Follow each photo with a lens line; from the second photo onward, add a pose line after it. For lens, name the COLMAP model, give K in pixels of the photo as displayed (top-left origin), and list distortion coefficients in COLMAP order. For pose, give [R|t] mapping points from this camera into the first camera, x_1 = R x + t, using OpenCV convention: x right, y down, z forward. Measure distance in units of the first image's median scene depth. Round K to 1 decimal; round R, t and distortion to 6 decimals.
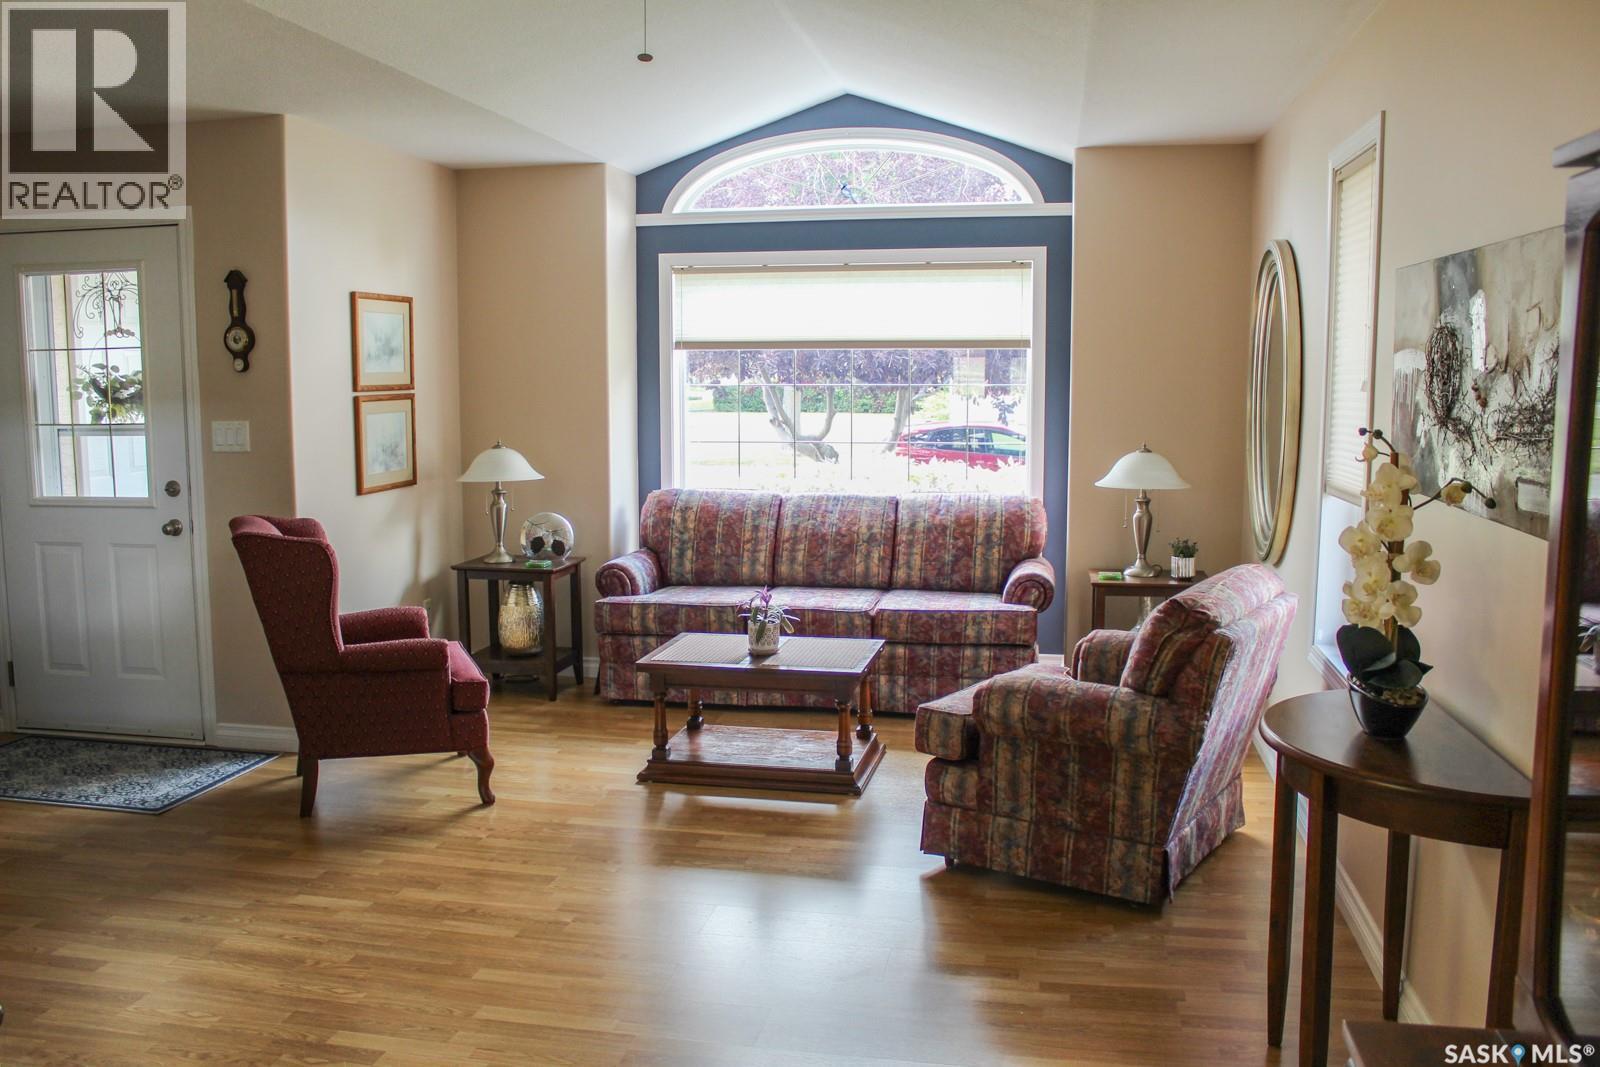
lens RADIAL K [[1350.3, 0, 800.0], [0, 1350.3, 533.5], [0, 0, 1]] dist [-0.156608, 0.133370]
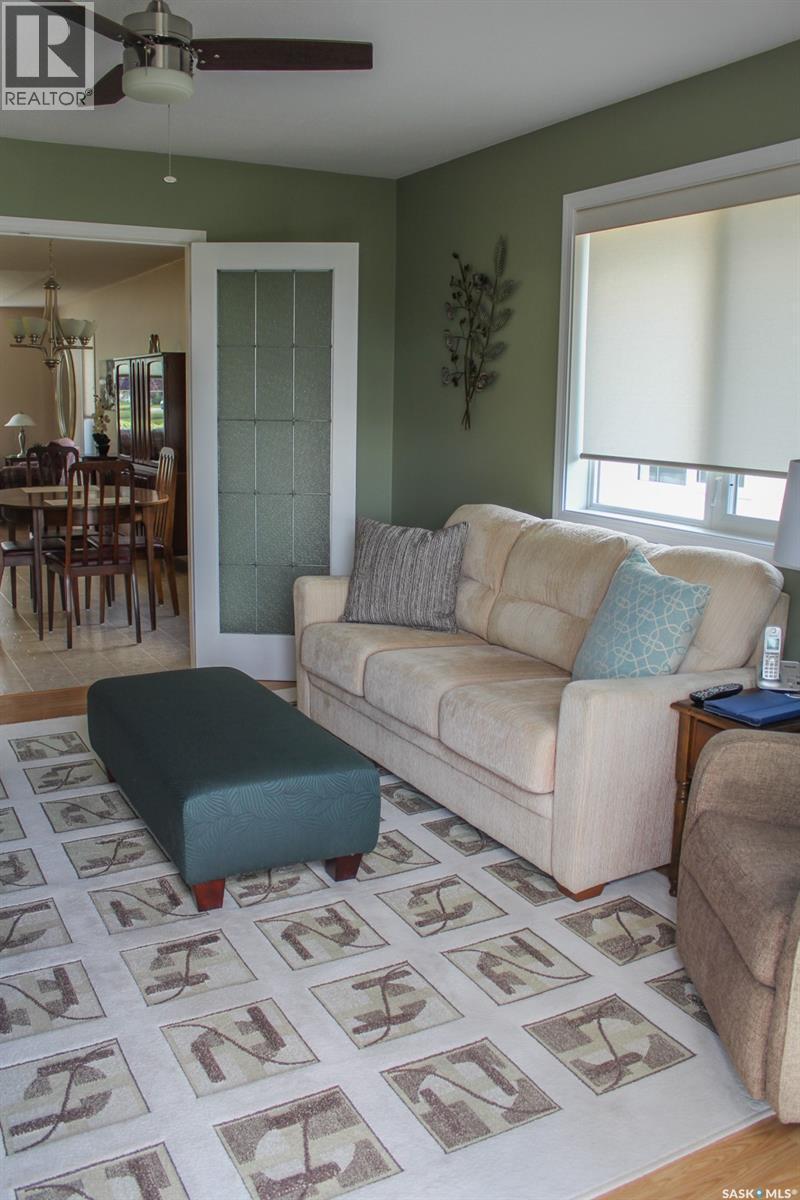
lens RADIAL K [[1050.2, 0, 400.0], [0, 1050.2, 600.0], [0, 0, 1]] dist [-0.151087, 0.151791]
pose [[0.768362, -0.115300, 0.629544, -0.837089], [0.065495, 0.992640, 0.101863, 0.249202], [-0.636656, -0.037036, 0.770258, -1.886306]]
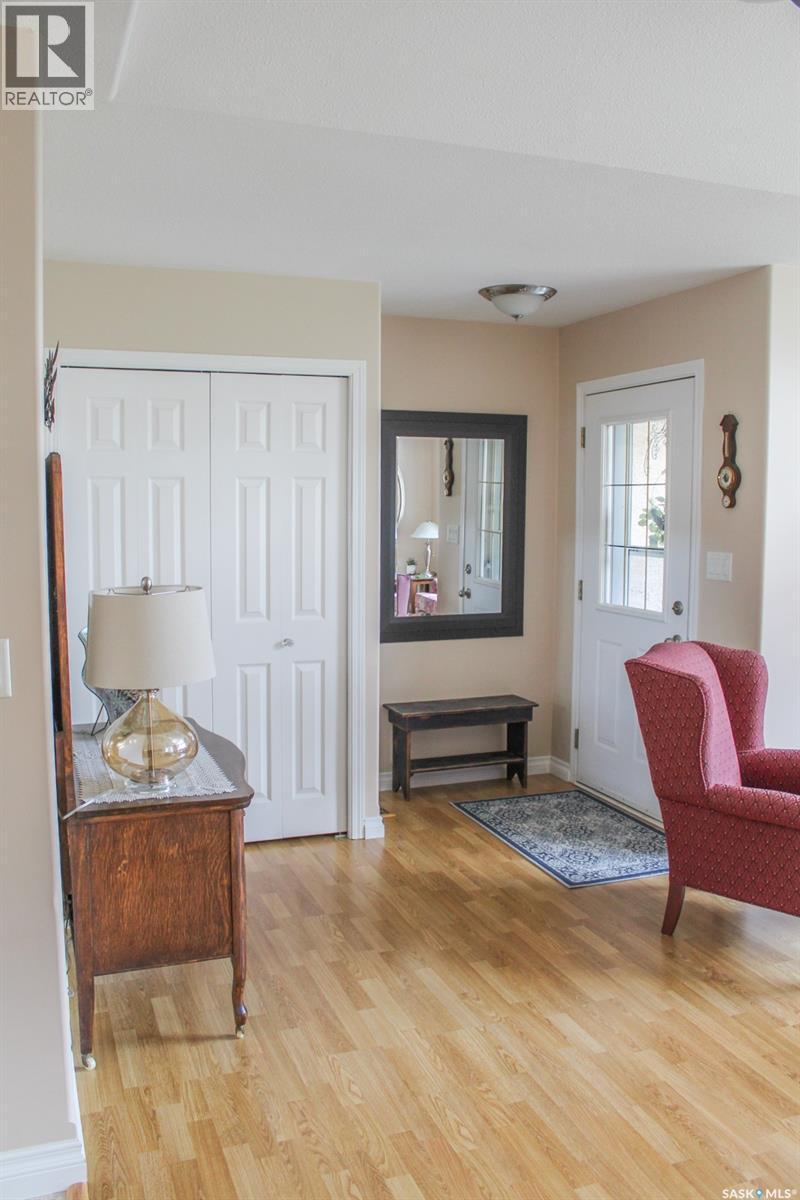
lens RADIAL K [[1012.8, 0, 400.0], [0, 1012.8, 600.0], [0, 0, 1]] dist [-0.156608, 0.133370]
pose [[0.509647, 0.084656, -0.856209, 0.157991], [-0.102009, 0.994074, 0.037567, -0.053929], [0.854315, 0.068195, 0.515263, 0.374481]]
